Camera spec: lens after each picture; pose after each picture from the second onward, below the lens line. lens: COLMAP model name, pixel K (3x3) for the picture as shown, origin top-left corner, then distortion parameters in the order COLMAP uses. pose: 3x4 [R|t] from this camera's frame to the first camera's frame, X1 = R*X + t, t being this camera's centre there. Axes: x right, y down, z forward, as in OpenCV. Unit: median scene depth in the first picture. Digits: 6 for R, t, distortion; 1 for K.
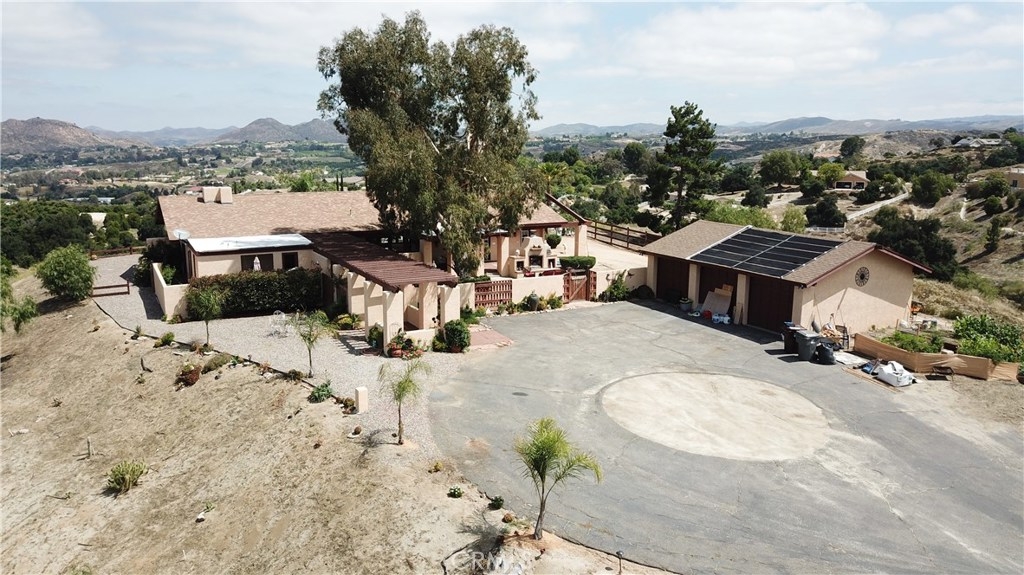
lens RADIAL K [[791.6, 0, 512.0], [0, 791.6, 287.5], [0, 0, 1]] dist [0.004032, 0.001838]
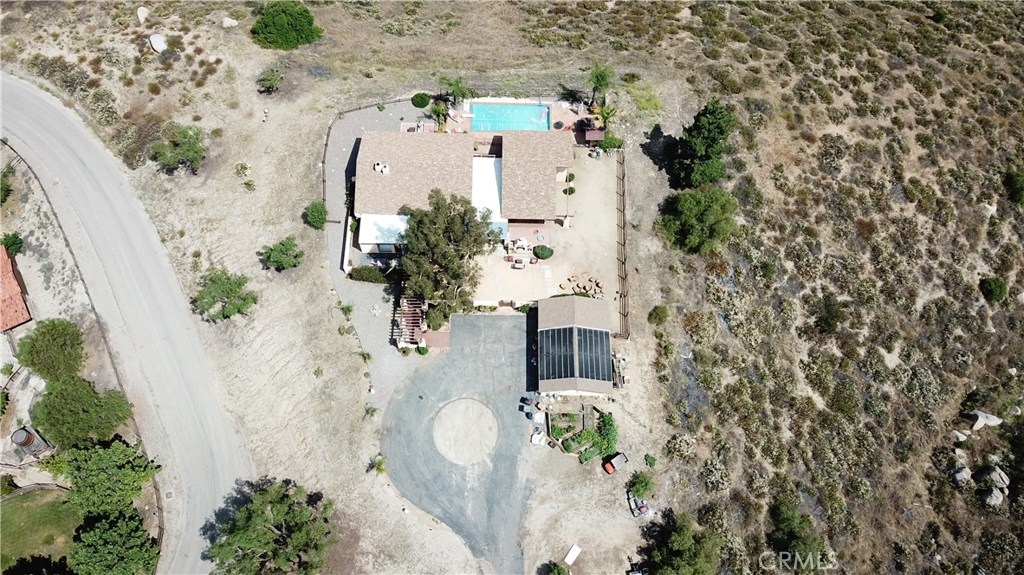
lens RADIAL K [[778.5, 0, 513.1], [0, 778.5, 300.0], [0, 0, 1]] dist [0.003905, -0.003404]
pose [[0.882517, 0.431967, -0.185927, 0.694948], [-0.106106, 0.568053, 0.816123, -2.487818], [0.458155, -0.700514, 0.547151, -0.283234]]
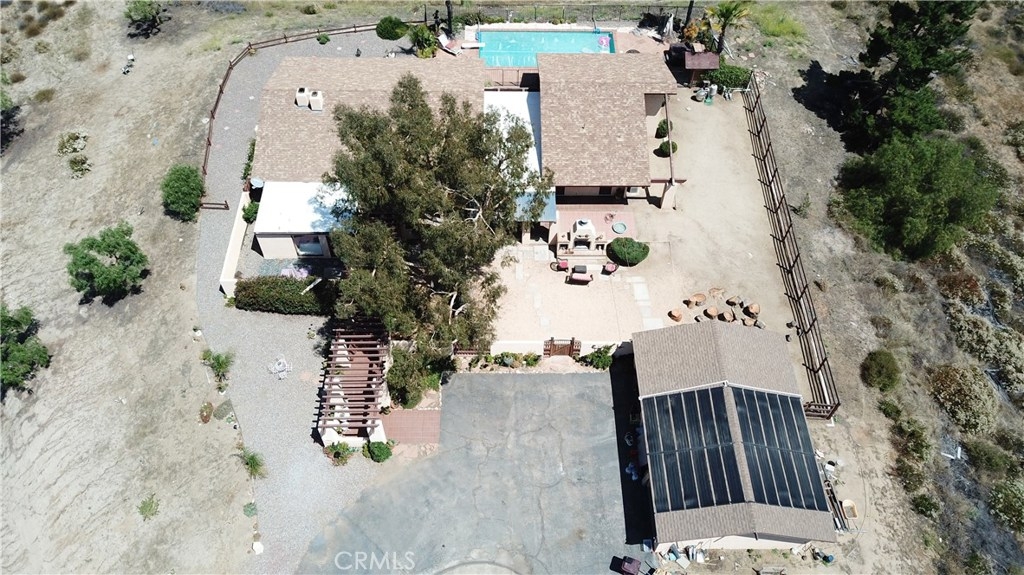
lens RADIAL K [[798.4, 0, 512.0], [0, 798.4, 287.5], [0, 0, 1]] dist [-0.047322, 0.066888]
pose [[0.891304, 0.367137, -0.266059, 0.379437], [-0.096446, 0.726891, 0.679946, -1.064013], [0.443030, -0.580379, 0.683290, 0.385545]]
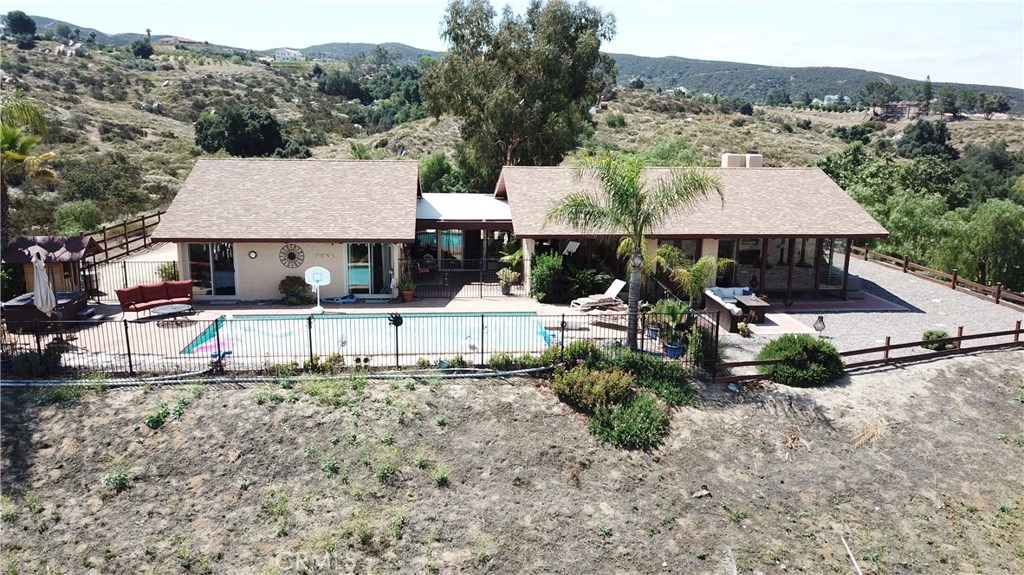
lens RADIAL K [[806.4, 0, 518.3], [0, 806.4, 288.3], [0, 0, 1]] dist [-0.006595, -0.001533]
pose [[-0.927139, -0.081357, 0.365778, -0.724077], [0.061761, 0.929618, 0.363313, -0.473637], [-0.369592, 0.359433, -0.856861, 2.771303]]
